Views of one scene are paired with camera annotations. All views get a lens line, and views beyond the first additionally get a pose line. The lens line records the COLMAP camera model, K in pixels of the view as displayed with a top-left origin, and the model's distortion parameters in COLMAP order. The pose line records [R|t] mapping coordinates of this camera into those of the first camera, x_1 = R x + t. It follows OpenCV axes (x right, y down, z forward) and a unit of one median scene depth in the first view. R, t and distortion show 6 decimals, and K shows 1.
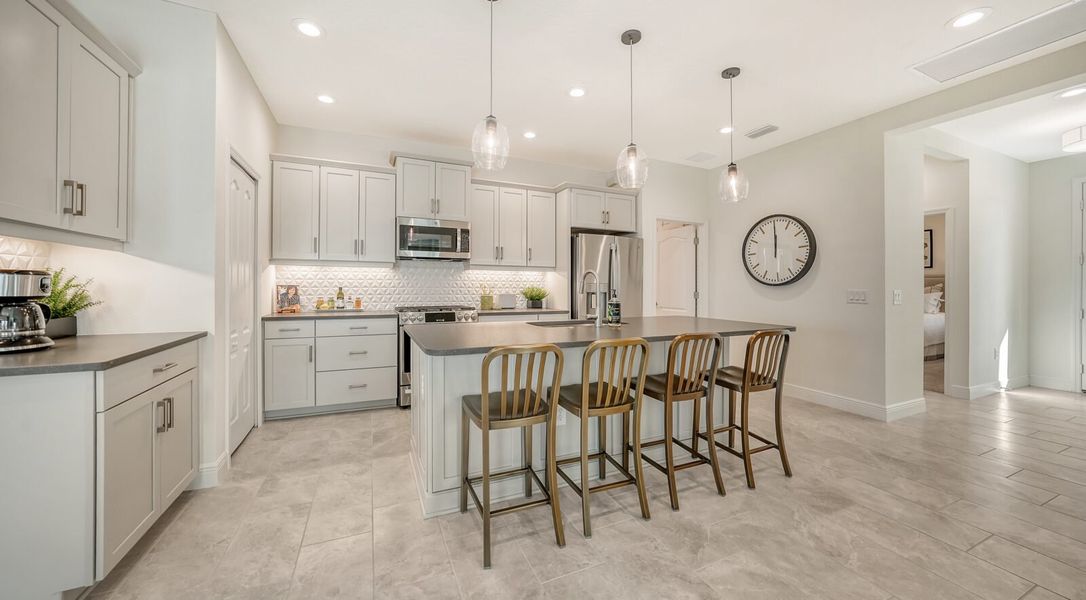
lens RADIAL K [[375.5, 0, 541.8], [0, 375.5, 282.9], [0, 0, 1]] dist [-0.013529, -0.000022]
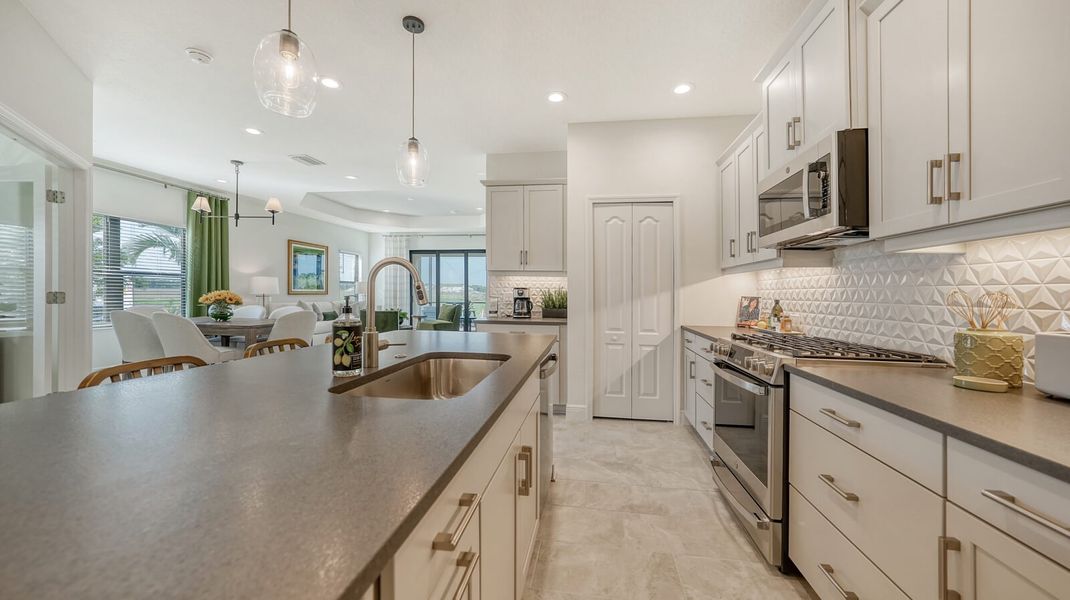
lens RADIAL K [[385.9, 0, 528.6], [0, 385.9, 315.6], [0, 0, 1]] dist [-0.000712, 0.000002]
pose [[-0.566817, 0.035649, -0.823072, 0.322202], [-0.011868, 0.998606, 0.051425, 0.009265], [0.823759, 0.038917, -0.565604, 1.002784]]
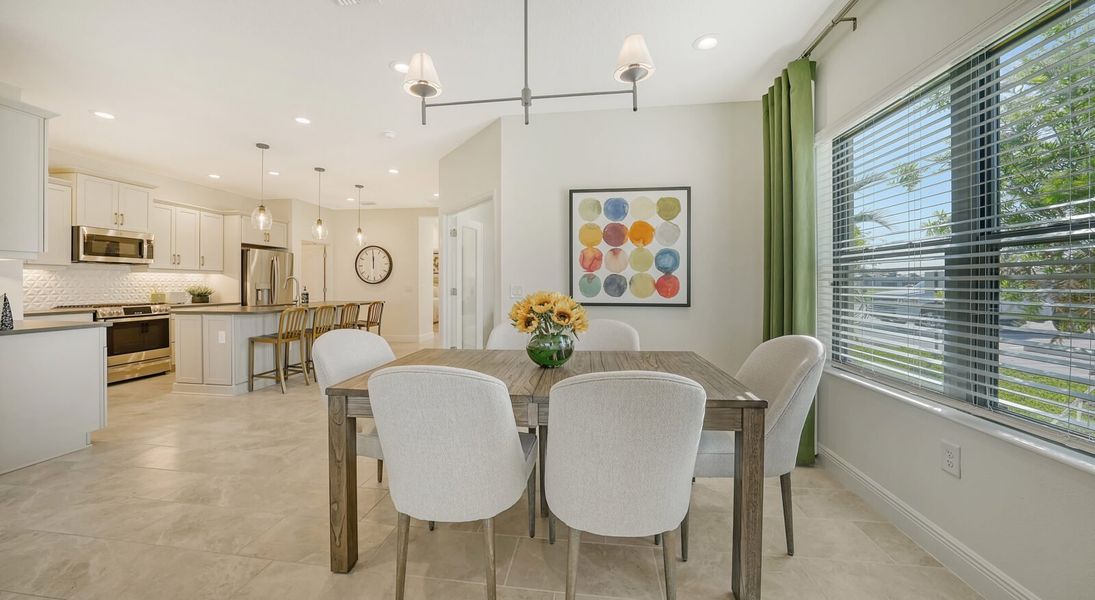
lens RADIAL K [[393.2, 0, 530.6], [0, 393.2, 281.5], [0, 0, 1]] dist [-0.000848, 0.000005]
pose [[0.562434, -0.001481, 0.826841, -0.575900], [-0.000943, 0.999997, 0.002432, -0.010220], [-0.826842, -0.002147, 0.562430, -0.779549]]
